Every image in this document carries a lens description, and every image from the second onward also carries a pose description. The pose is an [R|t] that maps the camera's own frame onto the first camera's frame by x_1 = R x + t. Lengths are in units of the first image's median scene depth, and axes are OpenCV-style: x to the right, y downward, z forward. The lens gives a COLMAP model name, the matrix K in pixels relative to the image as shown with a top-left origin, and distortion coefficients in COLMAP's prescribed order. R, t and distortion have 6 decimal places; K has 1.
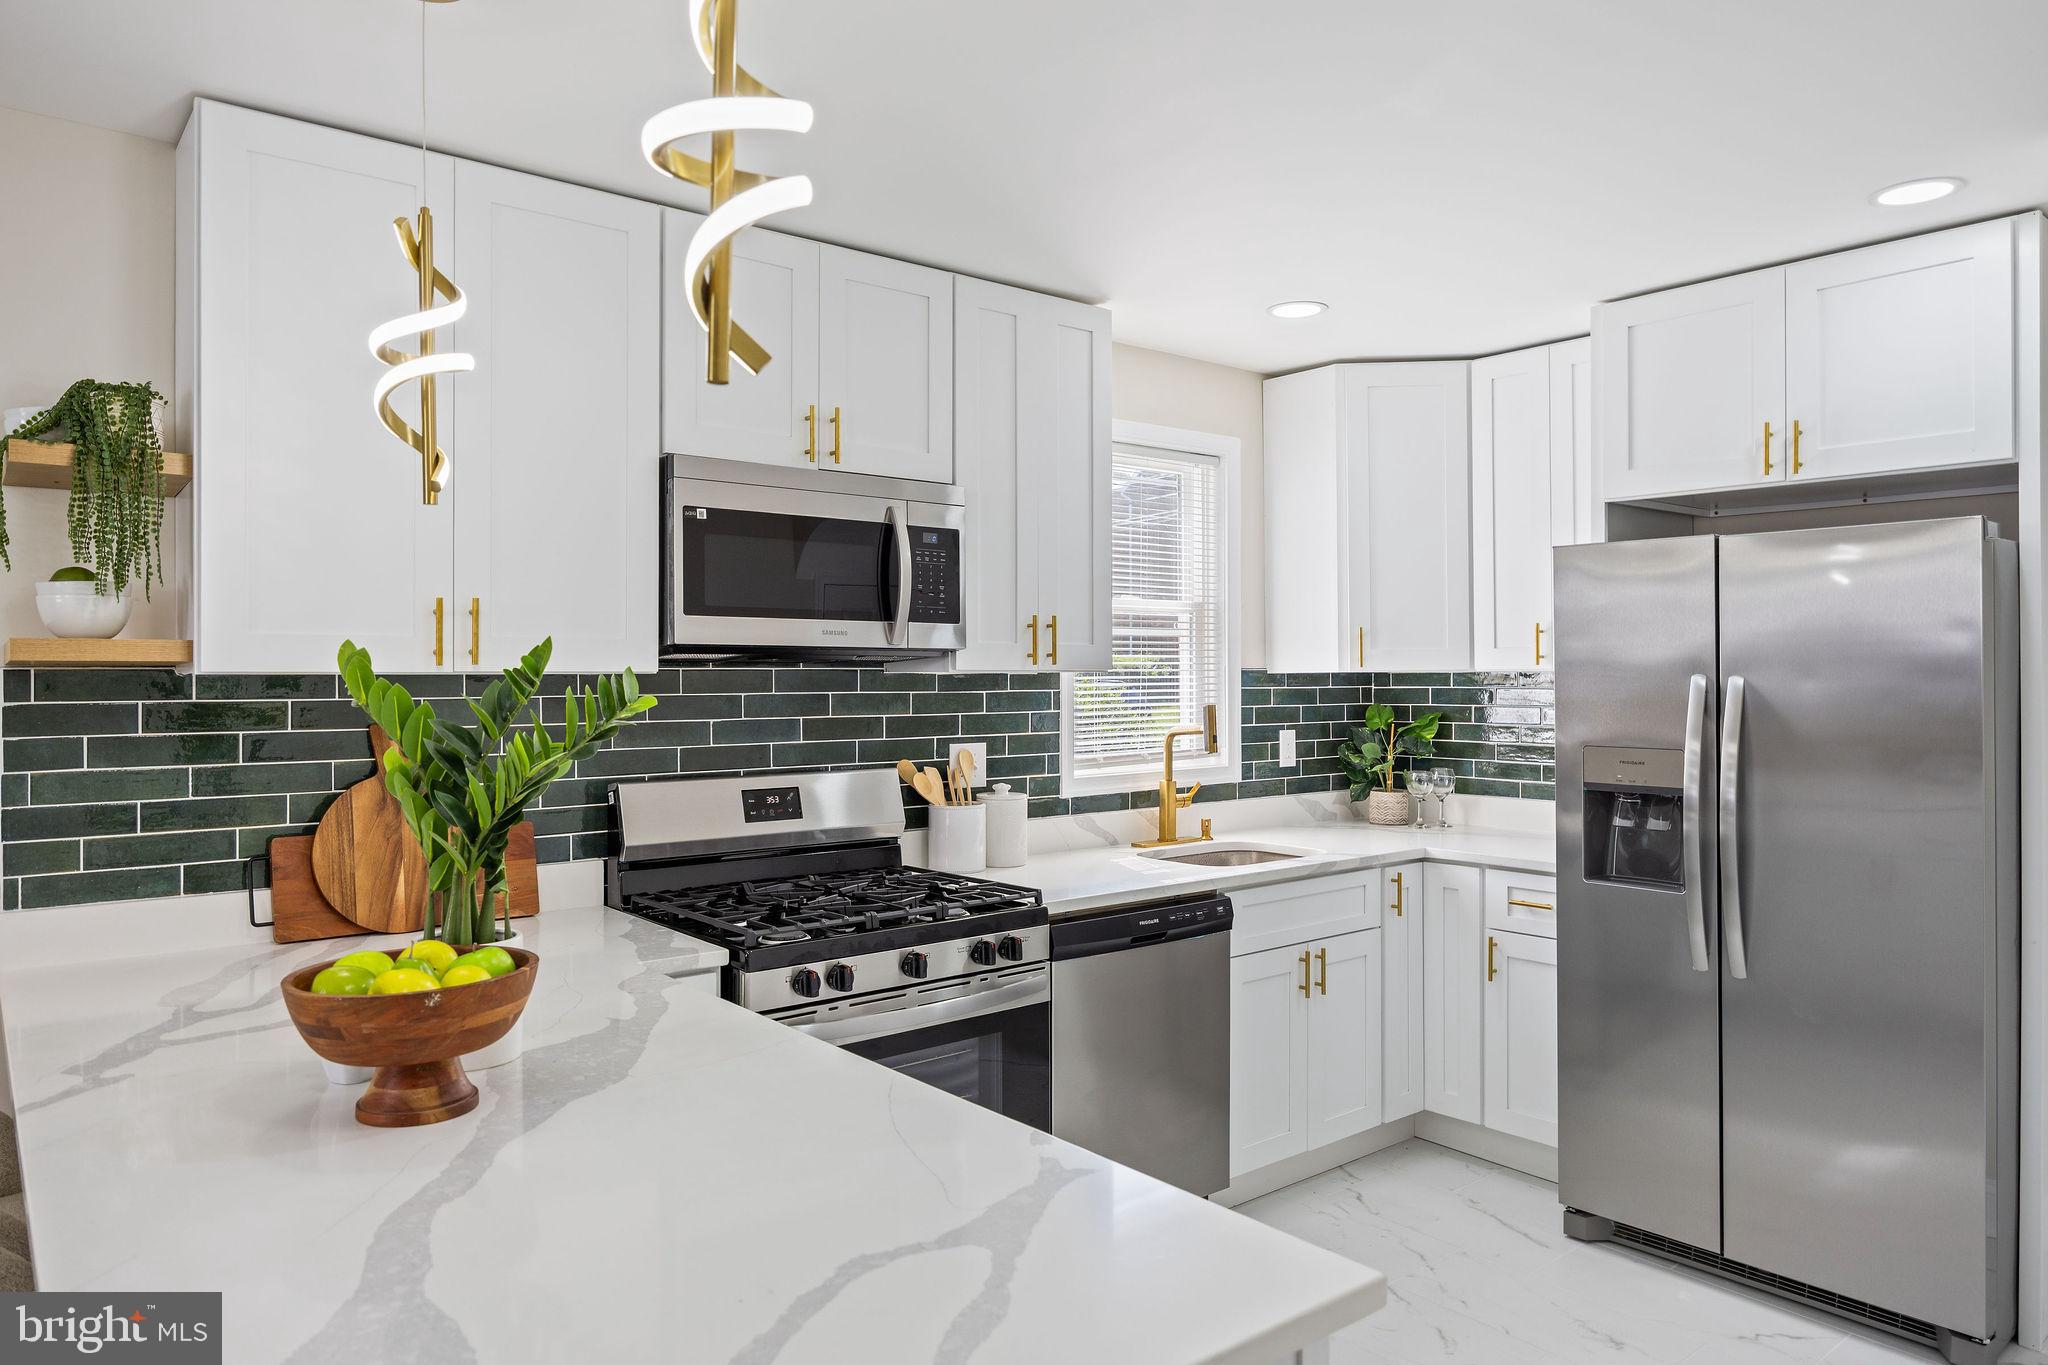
lens RADIAL K [[1314.1, 0, 1019.5], [0, 1314.1, 674.0], [0, 0, 1]] dist [-0.002569, 0.000284]
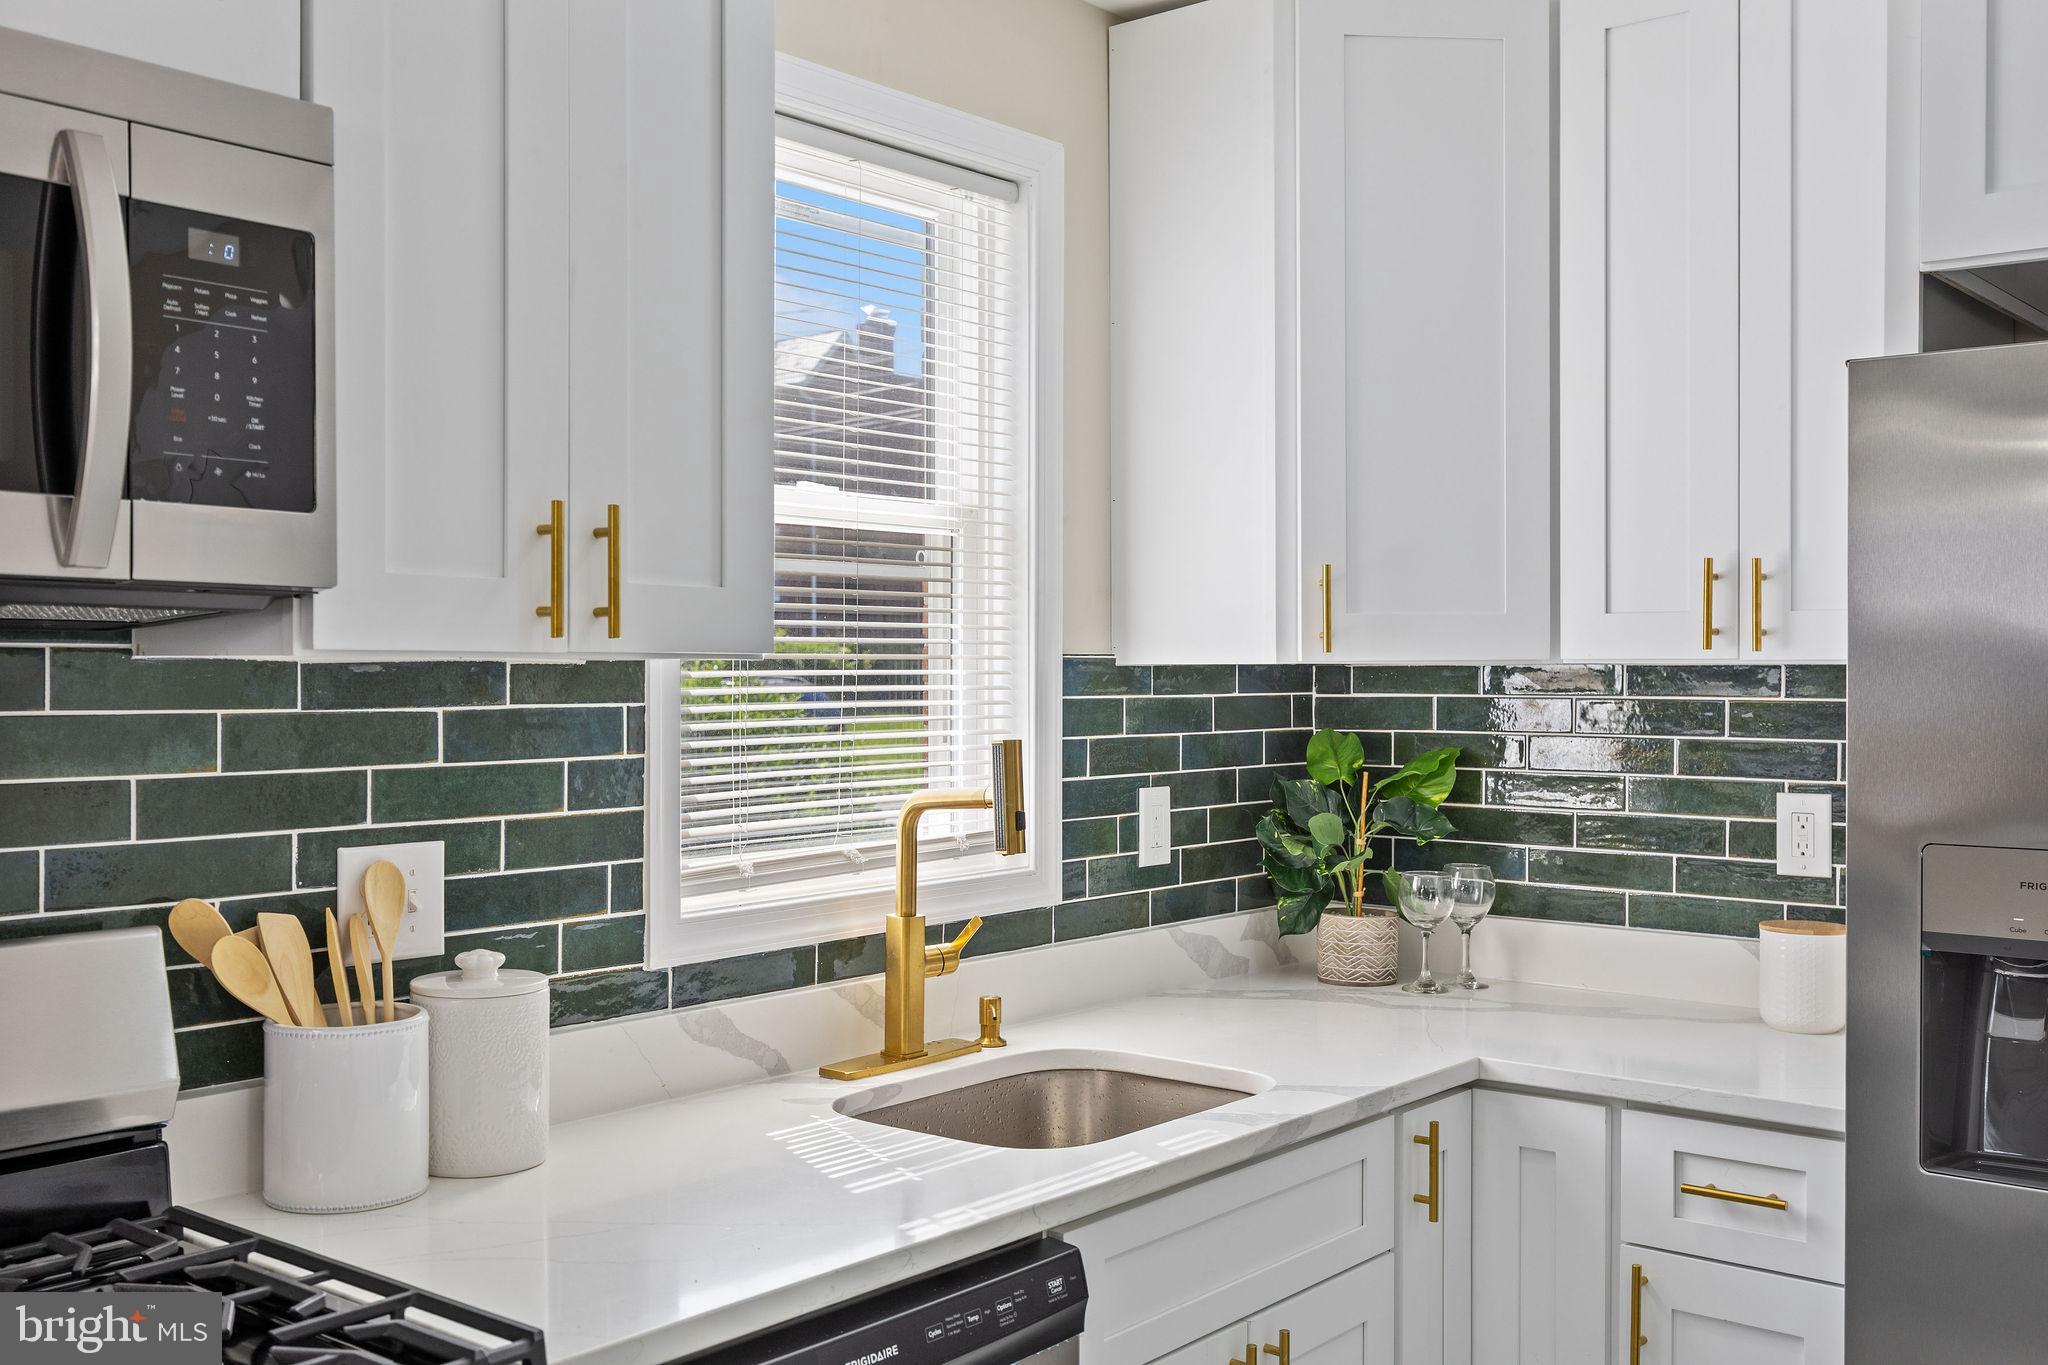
lens RADIAL K [[1953.1, 0, 1024.0], [0, 1953.1, 682.5], [0, 0, 1]] dist [0.048224, 0.001323]
pose [[0.981491, 0.002546, 0.191491, 0.031476], [-0.004006, 0.999966, 0.007238, 0.000954], [-0.191466, -0.007871, 0.981468, 0.403543]]
